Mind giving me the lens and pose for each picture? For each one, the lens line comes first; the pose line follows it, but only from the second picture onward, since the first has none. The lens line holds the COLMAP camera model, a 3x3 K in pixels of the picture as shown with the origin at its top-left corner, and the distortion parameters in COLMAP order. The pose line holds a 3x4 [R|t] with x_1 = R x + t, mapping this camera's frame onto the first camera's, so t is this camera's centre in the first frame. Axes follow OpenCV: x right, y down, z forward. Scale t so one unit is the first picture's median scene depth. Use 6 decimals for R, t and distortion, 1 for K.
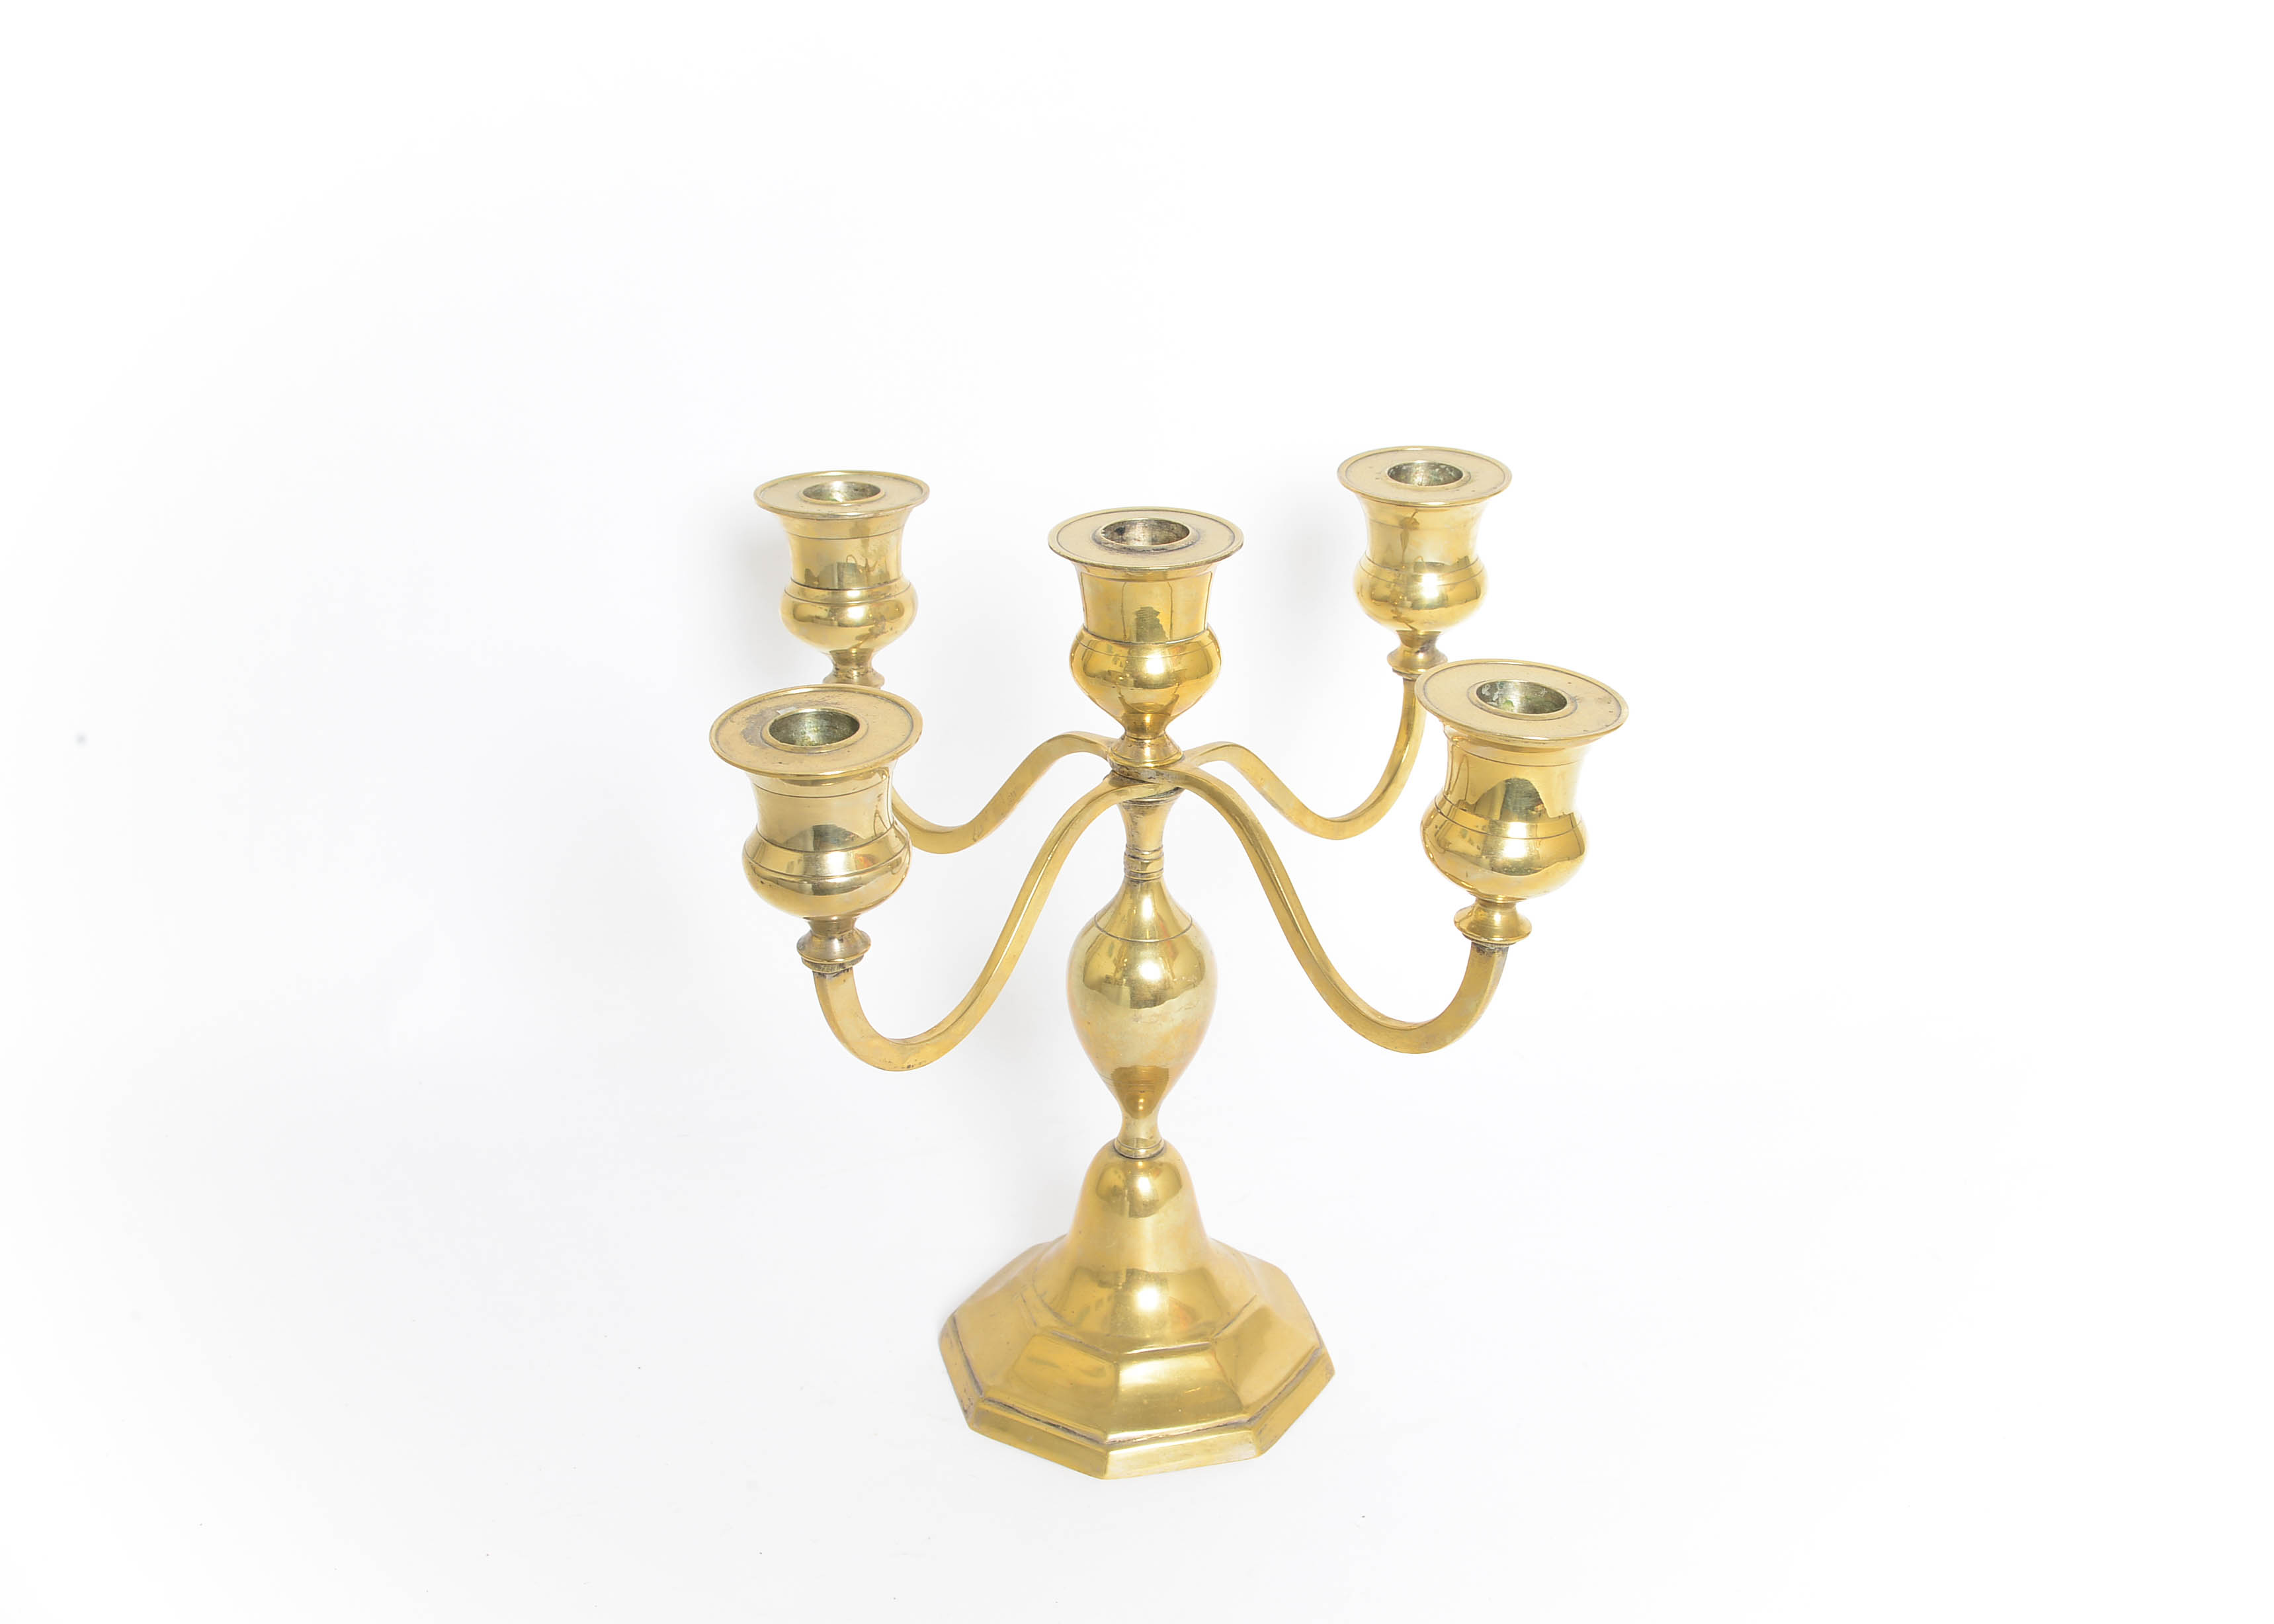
lens RADIAL K [[3220.0, 0, 1157.2], [0, 3220.0, 818.1], [0, 0, 1]] dist [0.151000, 0.000000]
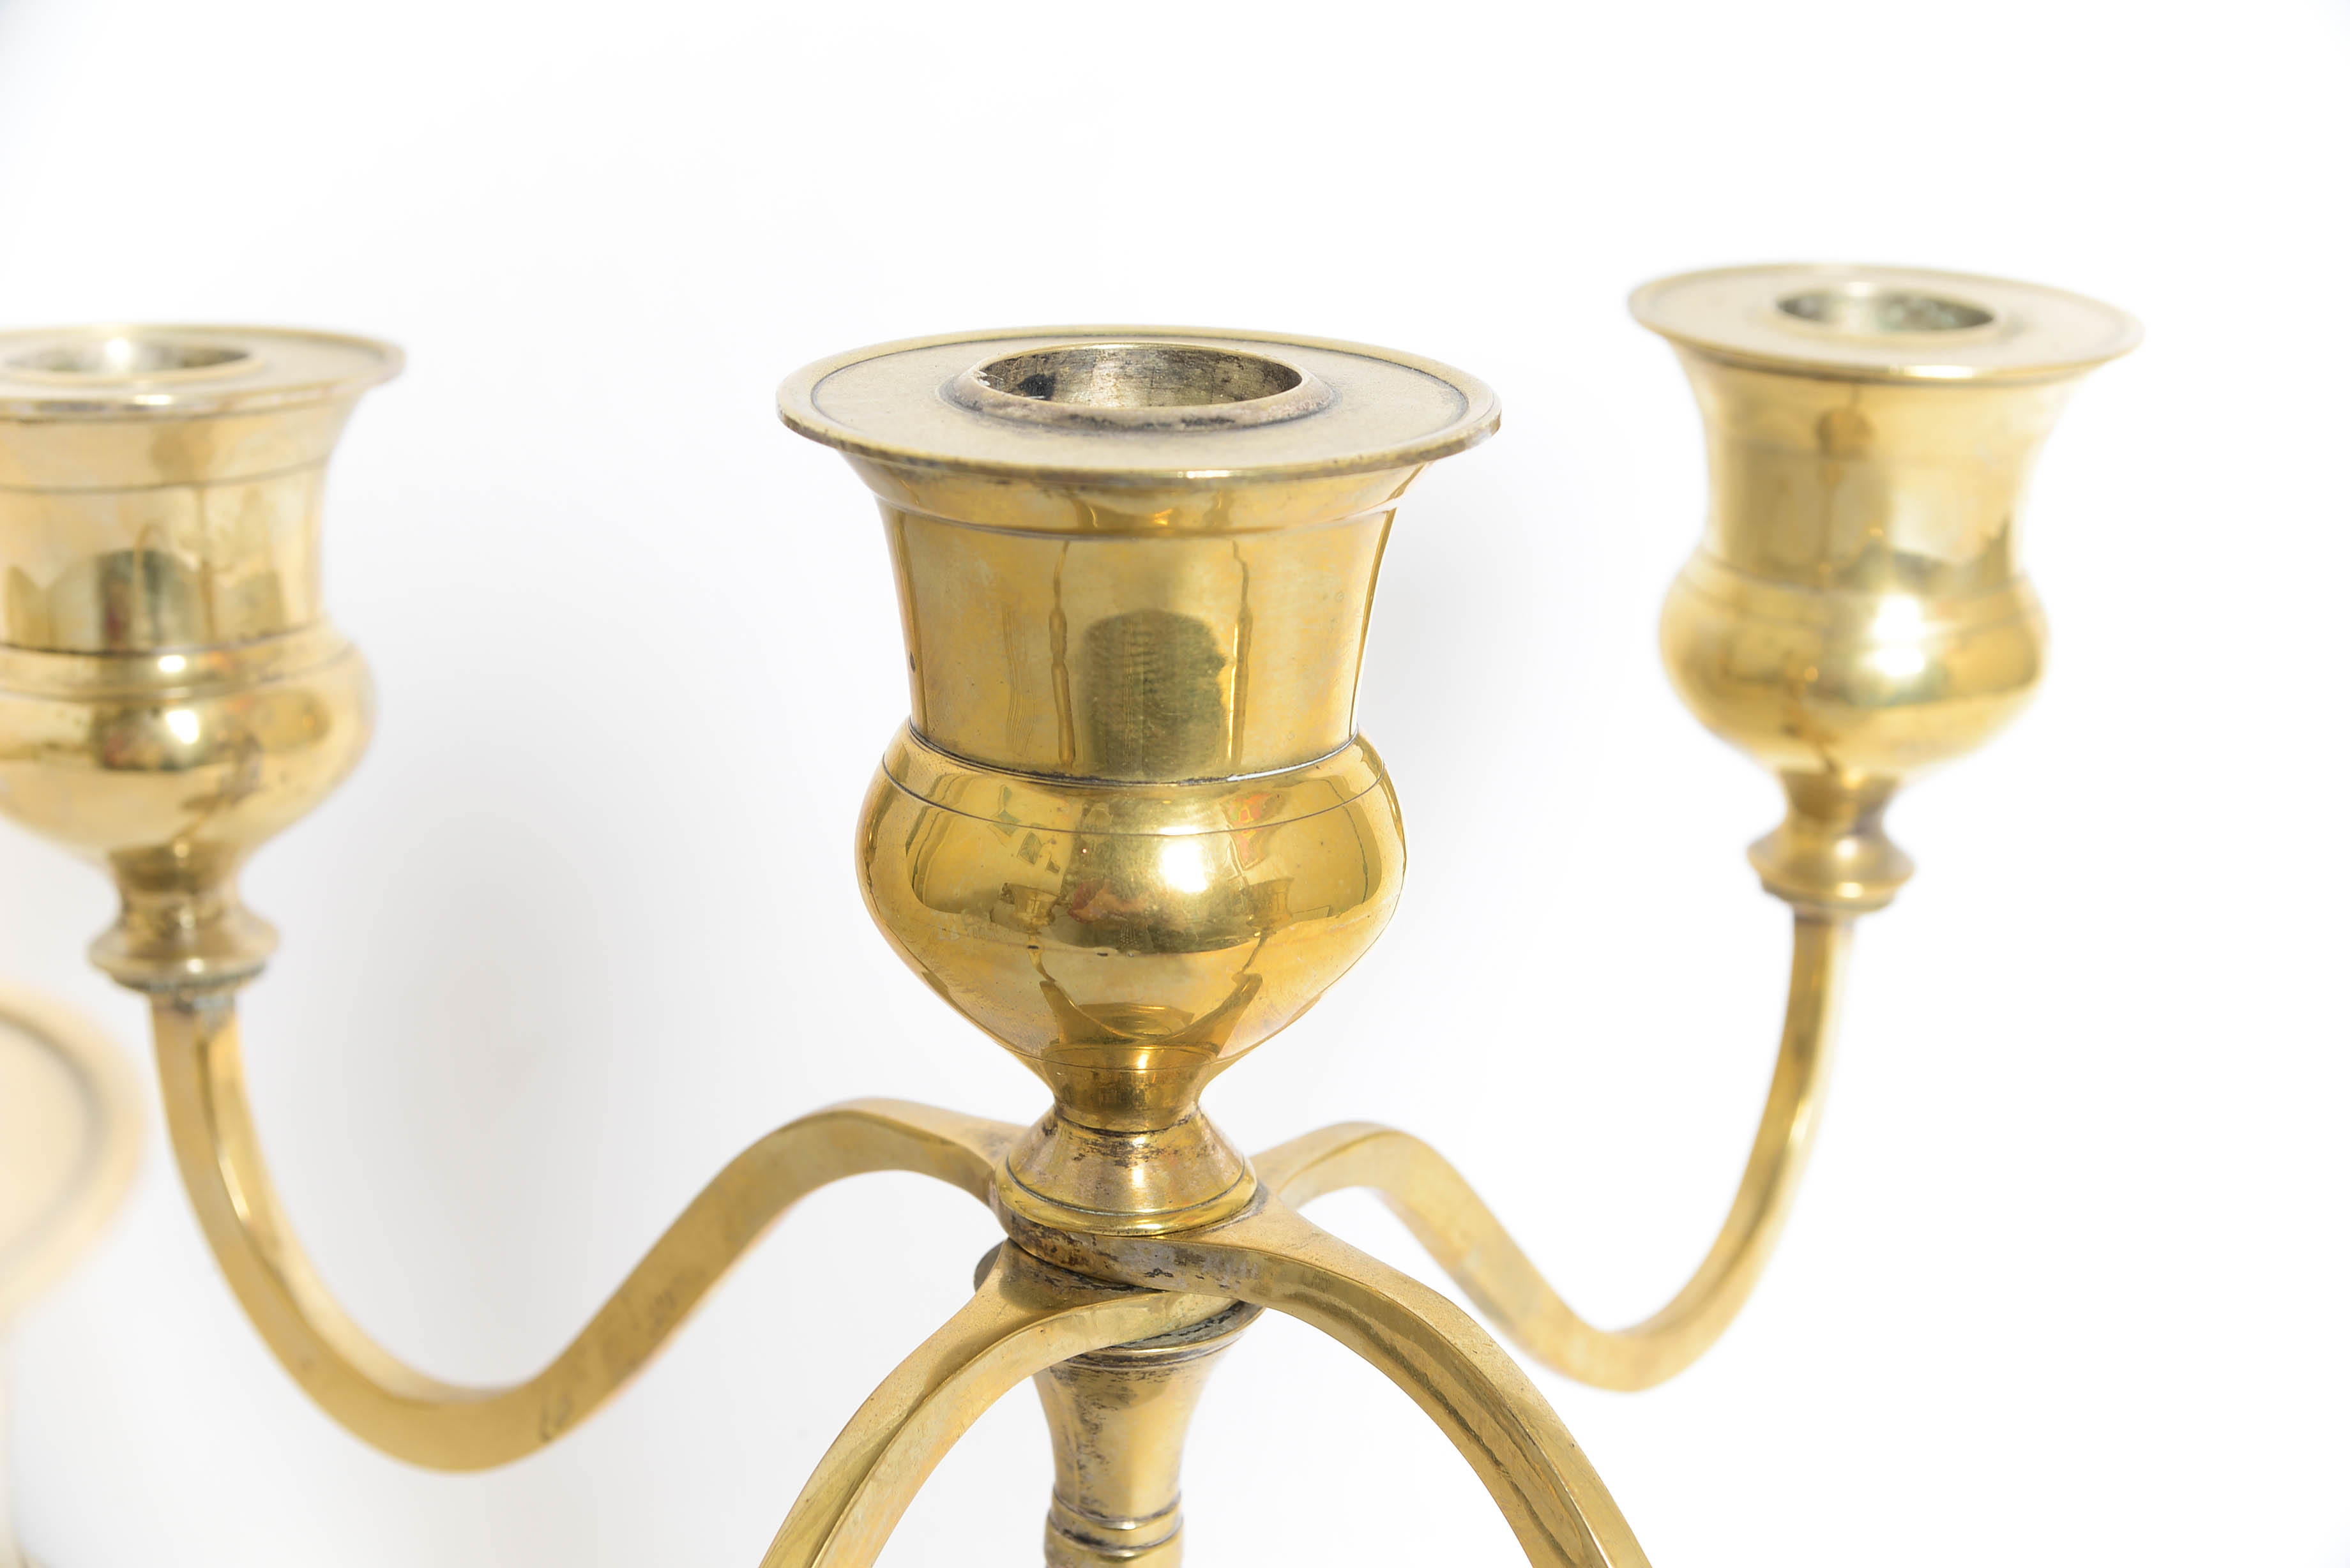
lens RADIAL K [[3395.7, 0, 1155.9], [0, 3395.7, 769.5], [0, 0, 1]] dist [-0.002349, 0.000000]
pose [[0.996625, -0.007689, 0.081725, -0.024273], [0.015281, 0.995577, -0.092694, -0.027436], [-0.080651, 0.093630, 0.992335, 0.677020]]
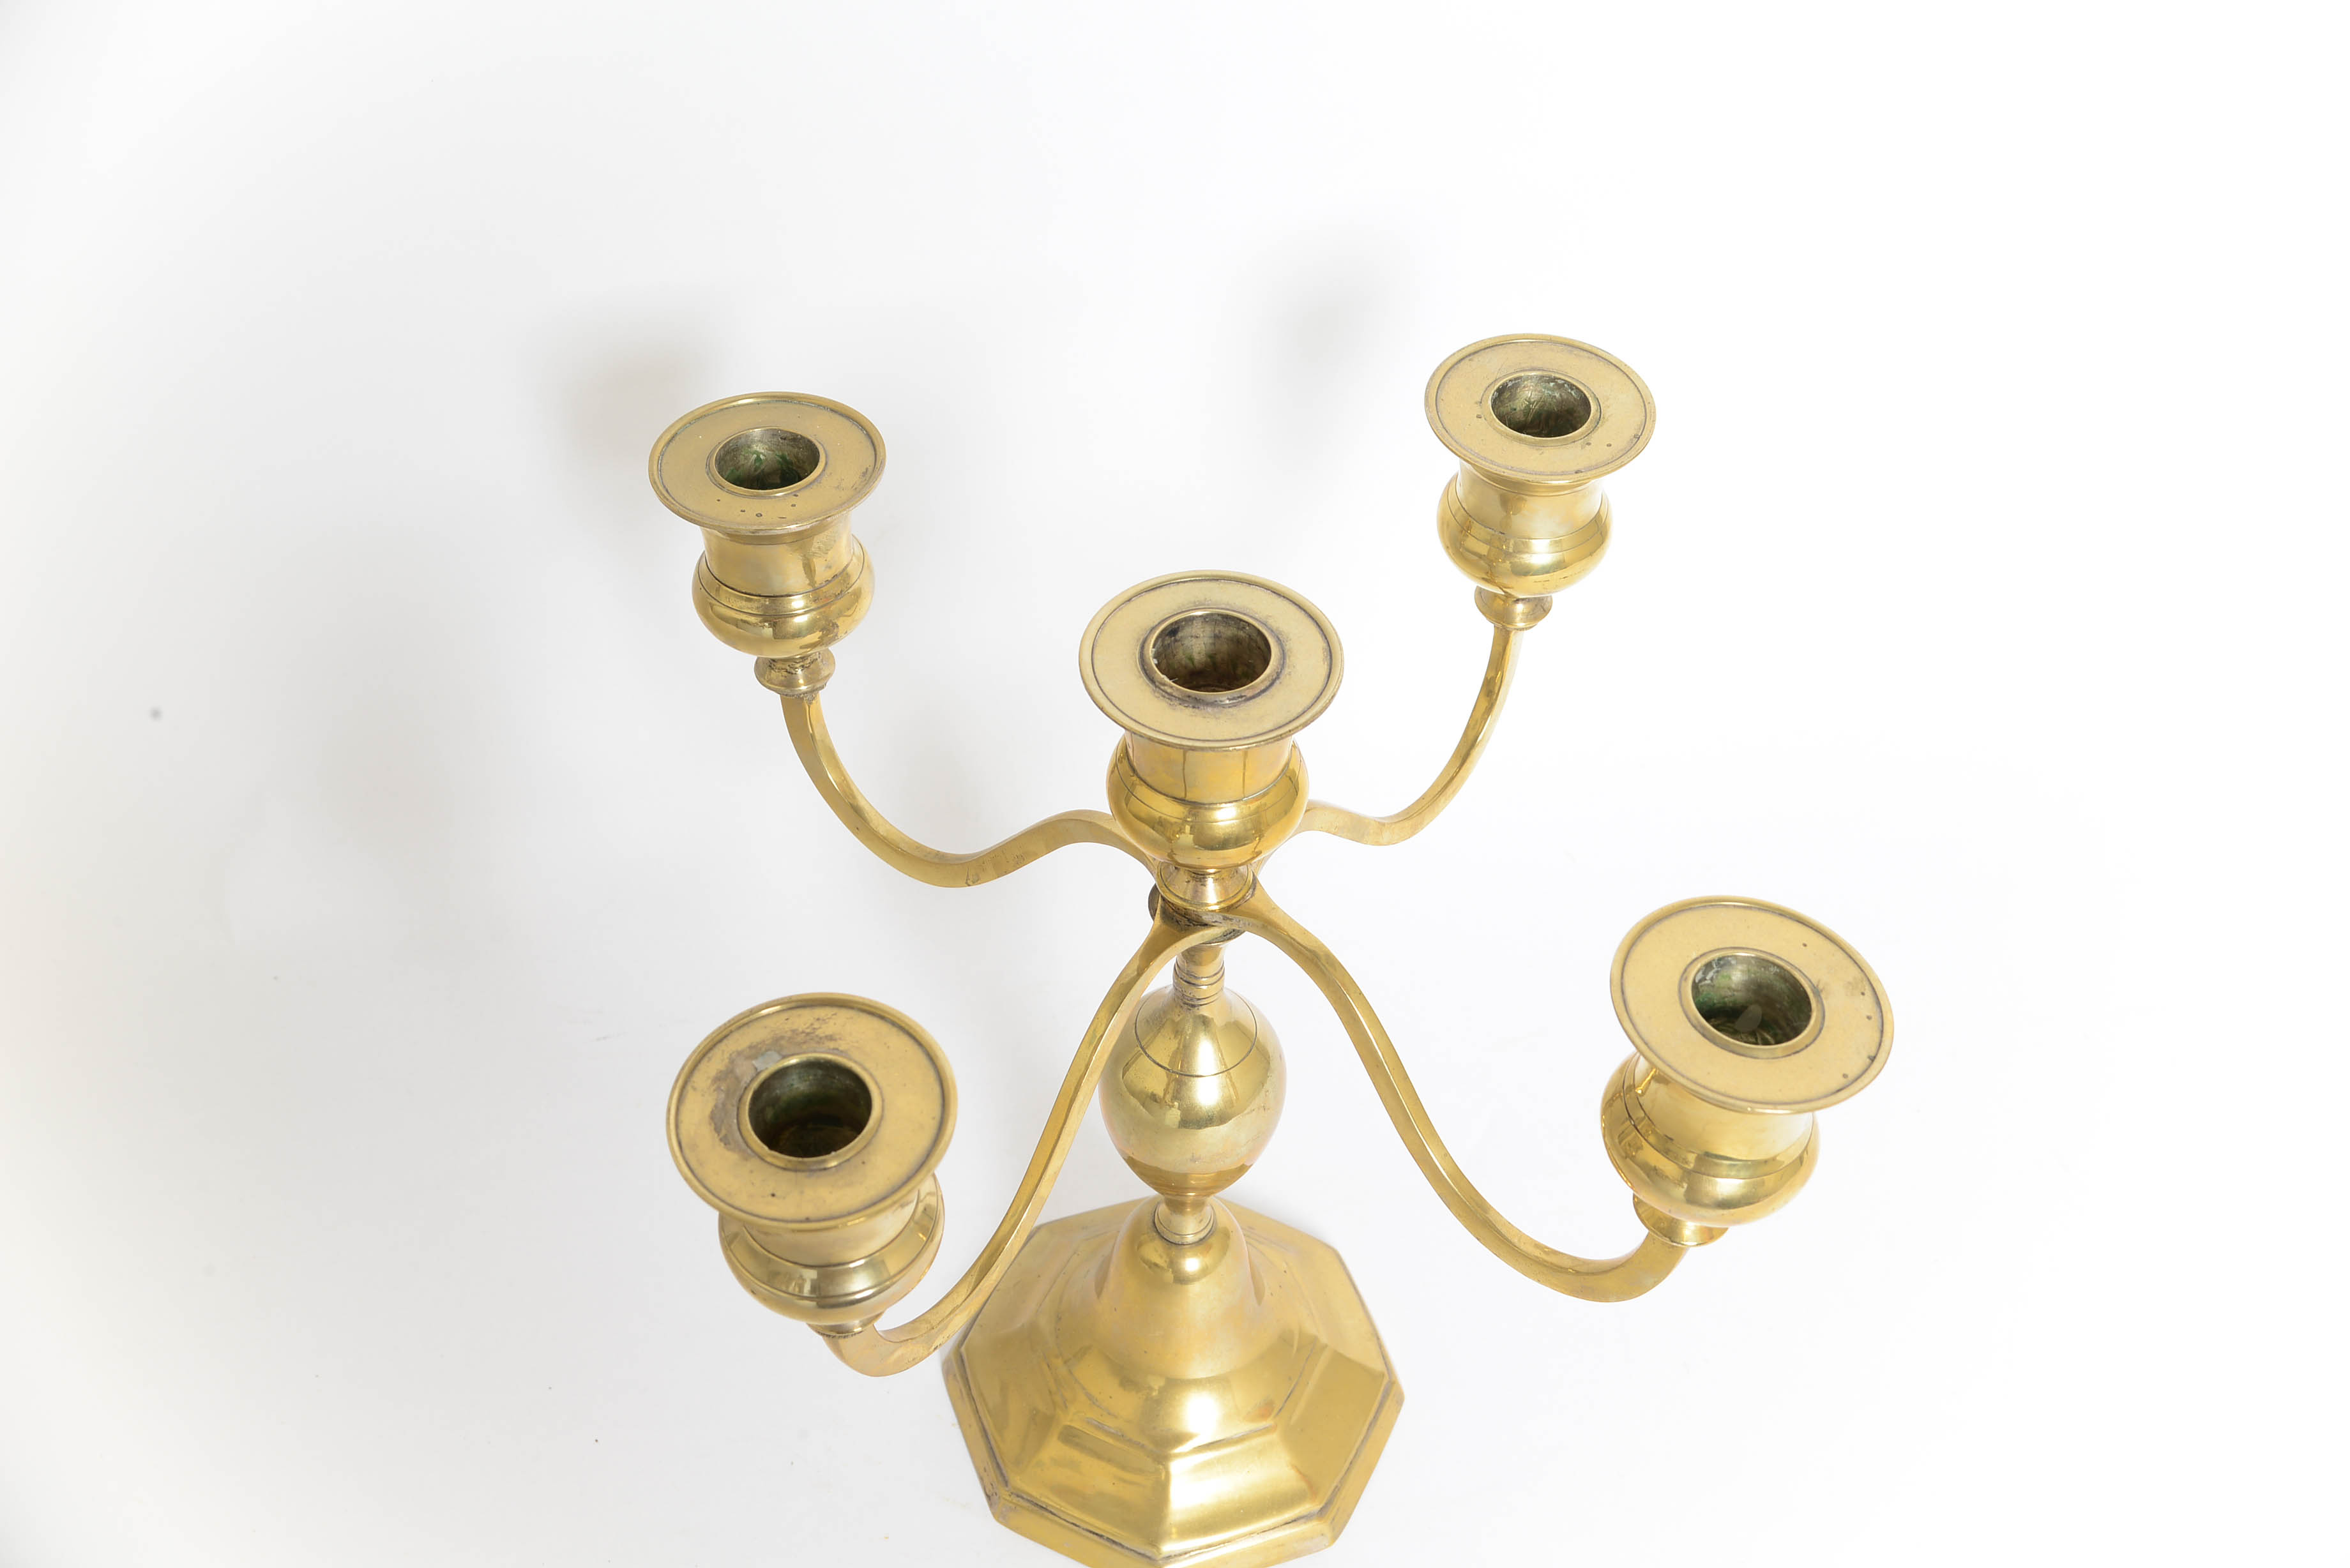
lens RADIAL K [[3023.0, 0, 1174.0], [0, 3023.0, 788.4], [0, 0, 1]] dist [0.072782, 0.000000]
pose [[0.996414, -0.049269, 0.068785, -0.057761], [0.020007, 0.927112, 0.374249, -0.301426], [-0.082210, -0.371531, 0.924774, 0.326616]]
